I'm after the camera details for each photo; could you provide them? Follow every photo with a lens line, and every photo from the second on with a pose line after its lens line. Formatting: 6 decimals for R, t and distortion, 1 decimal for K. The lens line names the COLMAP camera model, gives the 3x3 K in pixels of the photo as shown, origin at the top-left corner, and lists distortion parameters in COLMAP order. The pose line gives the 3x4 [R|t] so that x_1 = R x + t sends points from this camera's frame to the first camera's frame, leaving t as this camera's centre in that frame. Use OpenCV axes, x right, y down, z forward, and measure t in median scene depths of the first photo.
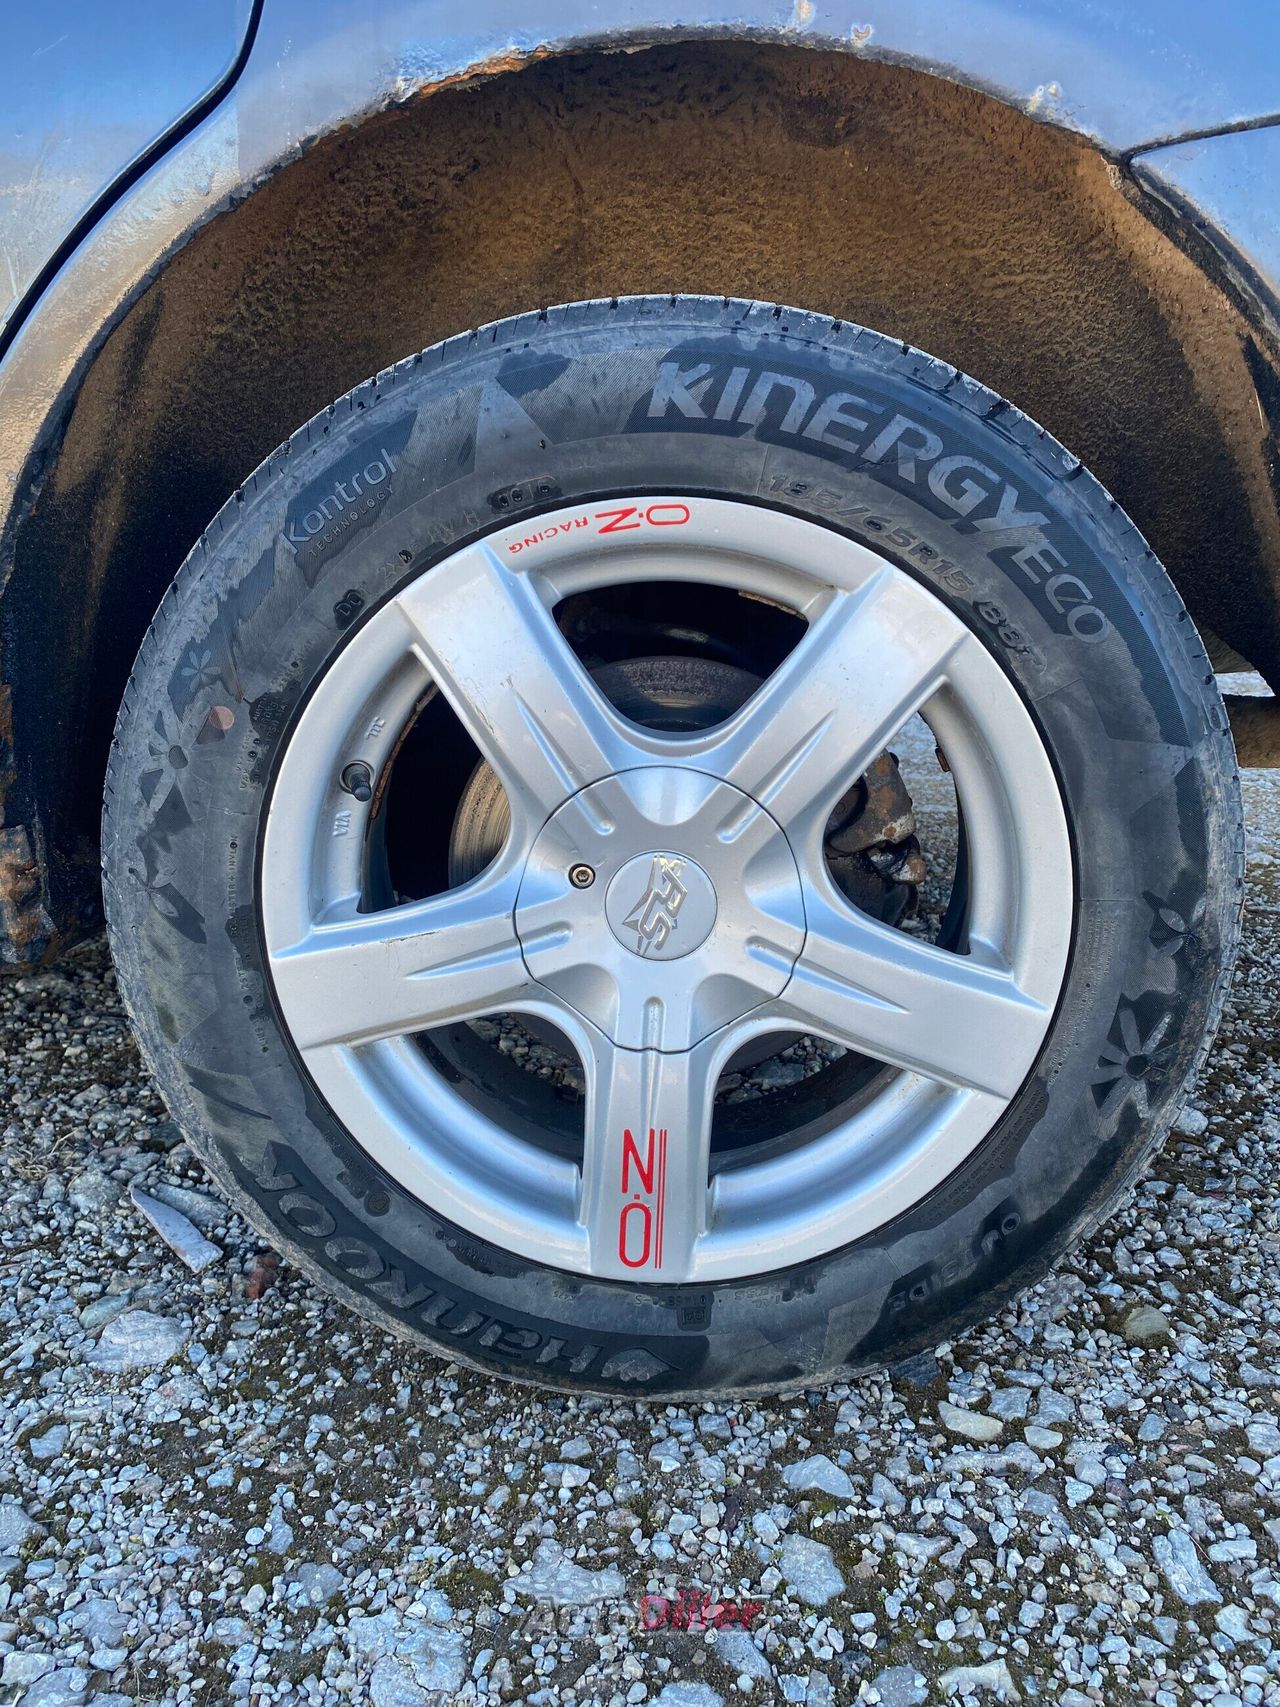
lens RADIAL K [[1282.2, 0, 640.0], [0, 1282.2, 853.5], [0, 0, 1]] dist [0.012515, -0.006310]
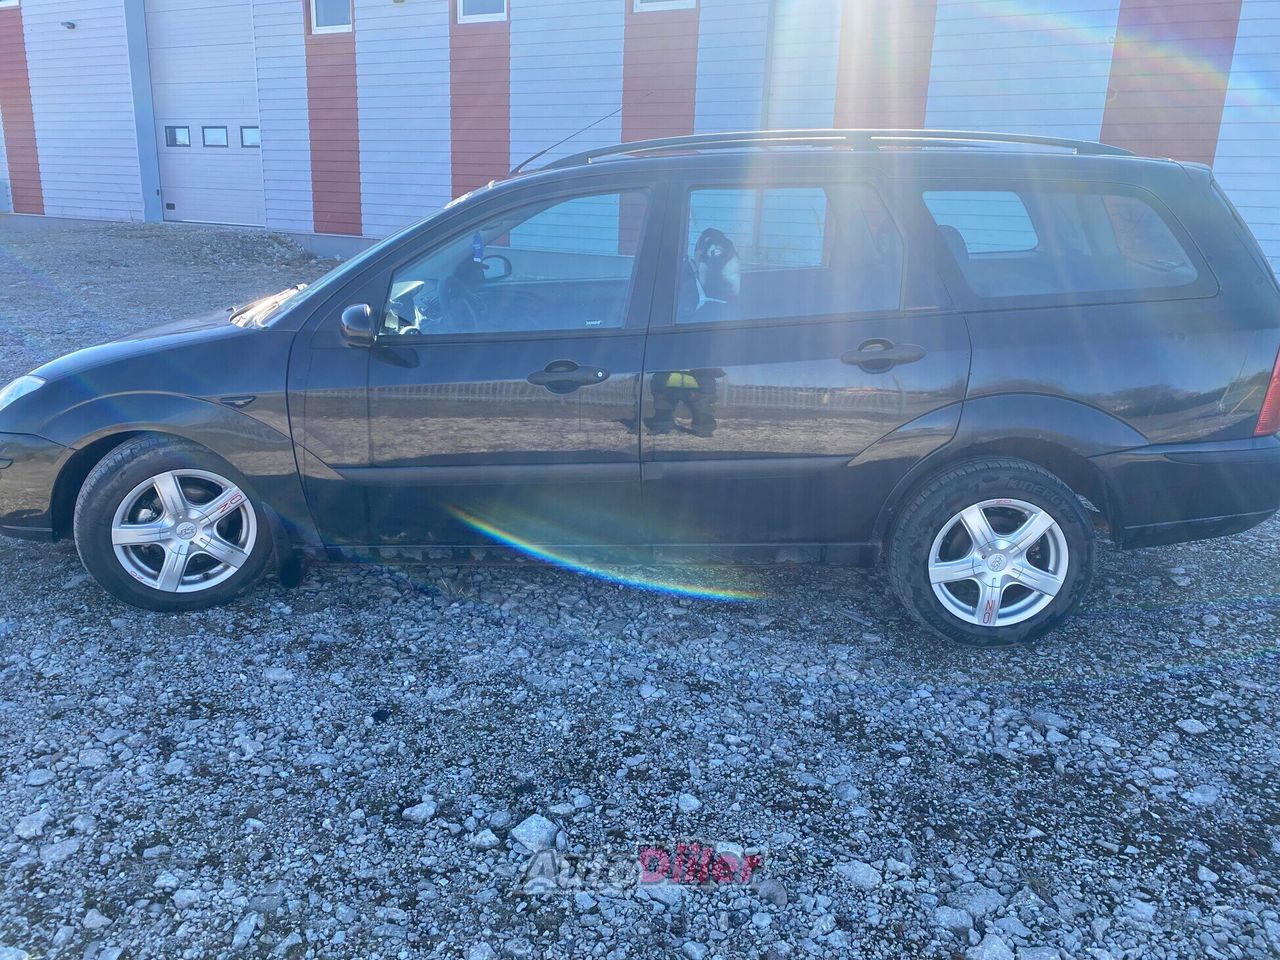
lens RADIAL K [[961.4, 0, 640.0], [0, 961.4, 480.0], [0, 0, 1]] dist [0.012515, -0.006310]
pose [[0.999461, 0.032719, 0.002785, -1.639665], [-0.032838, 0.995941, 0.083801, -0.649650], [-0.000031, -0.083848, 0.996479, -3.354797]]
